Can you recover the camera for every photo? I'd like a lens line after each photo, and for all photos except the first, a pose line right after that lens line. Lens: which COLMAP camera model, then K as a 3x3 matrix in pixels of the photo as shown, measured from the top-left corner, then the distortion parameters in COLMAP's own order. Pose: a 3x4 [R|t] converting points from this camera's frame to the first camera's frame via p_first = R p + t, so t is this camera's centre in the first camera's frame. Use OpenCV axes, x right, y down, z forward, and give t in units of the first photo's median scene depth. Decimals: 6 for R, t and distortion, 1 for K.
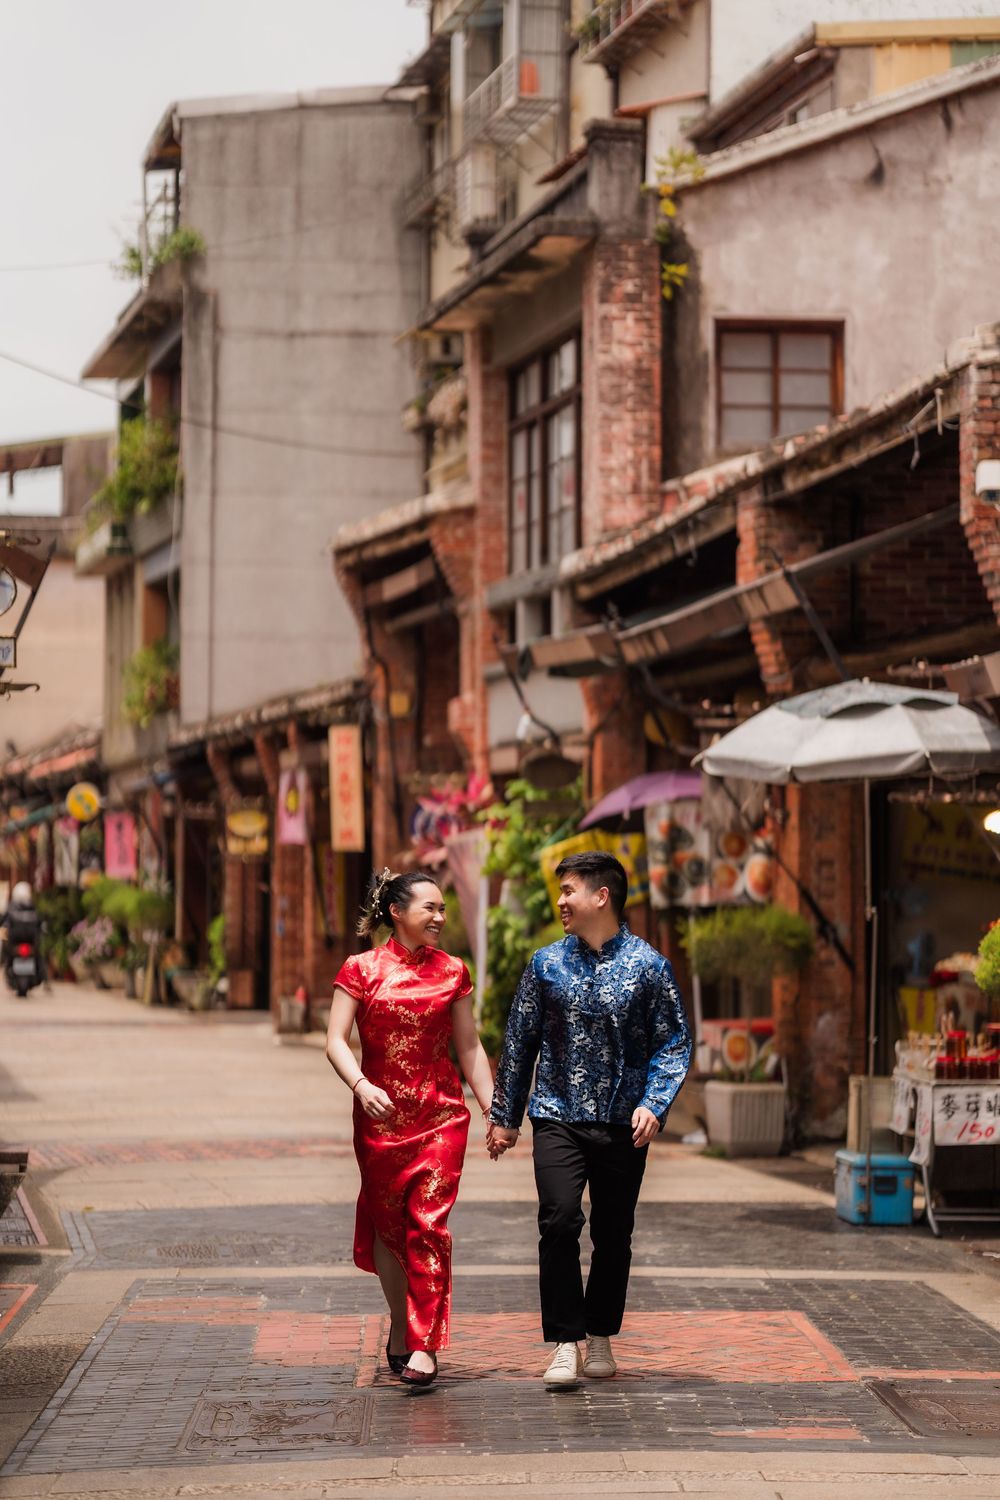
lens RADIAL K [[3639.9, 0, 500.0], [0, 3639.9, 750.0], [0, 0, 1]] dist [-0.045353, 0.008053]
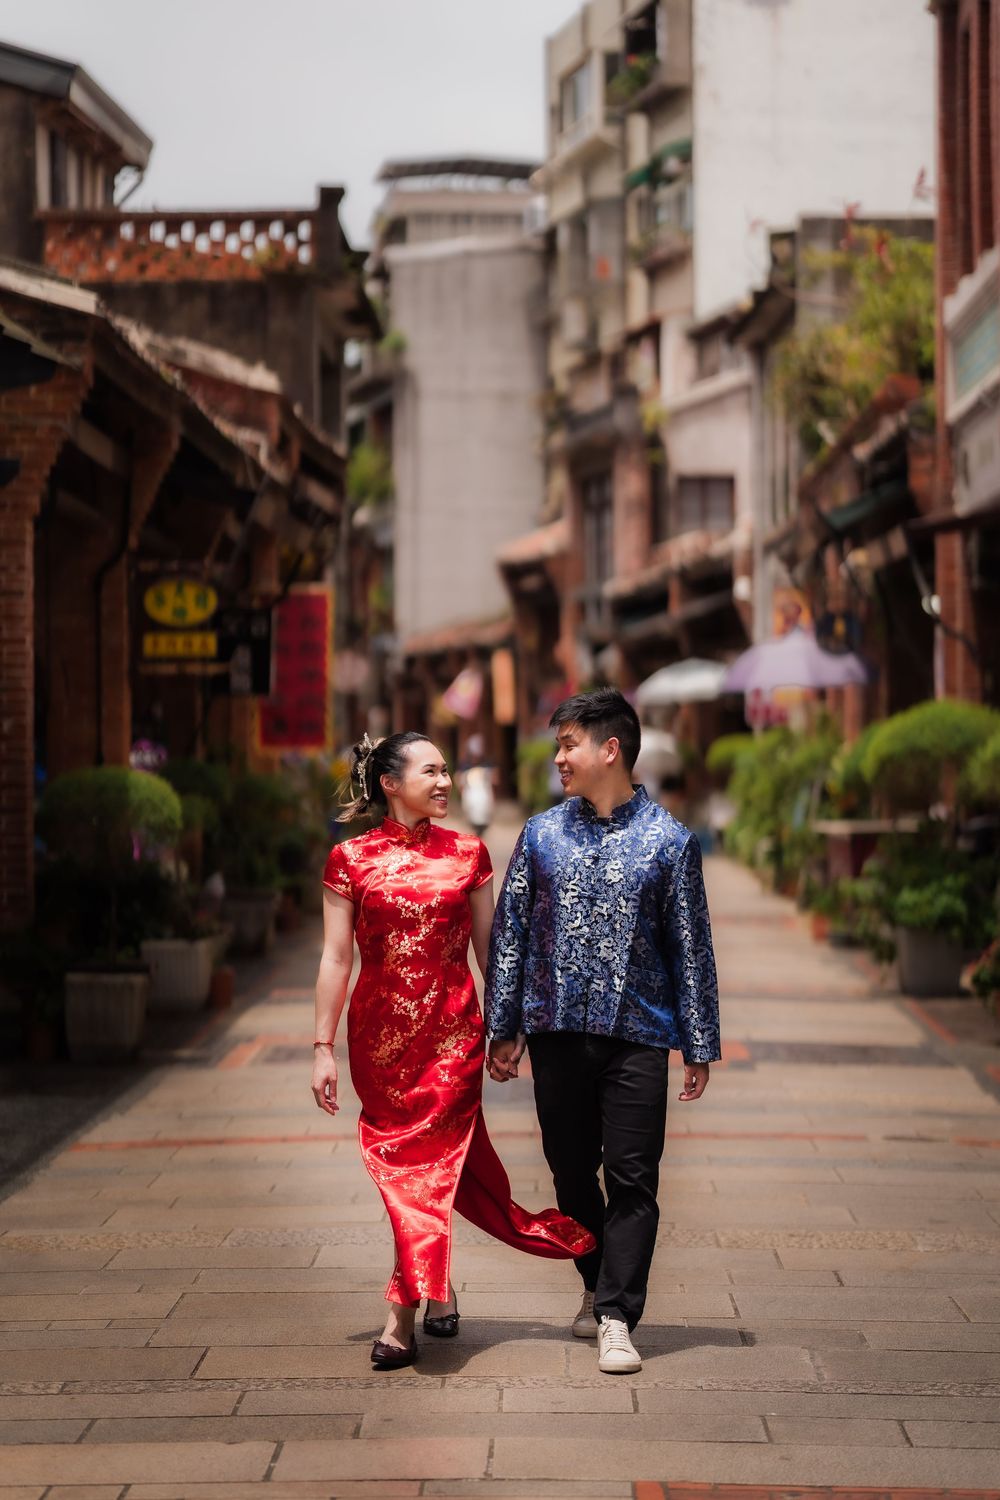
lens RADIAL K [[3639.9, 0, 500.0], [0, 3639.9, 750.0], [0, 0, 1]] dist [-0.045353, 0.008053]
pose [[0.999144, -0.012241, -0.039514, 0.030509], [0.013797, 0.999131, 0.039329, -0.033086], [0.038998, -0.039841, 0.998445, -0.908027]]
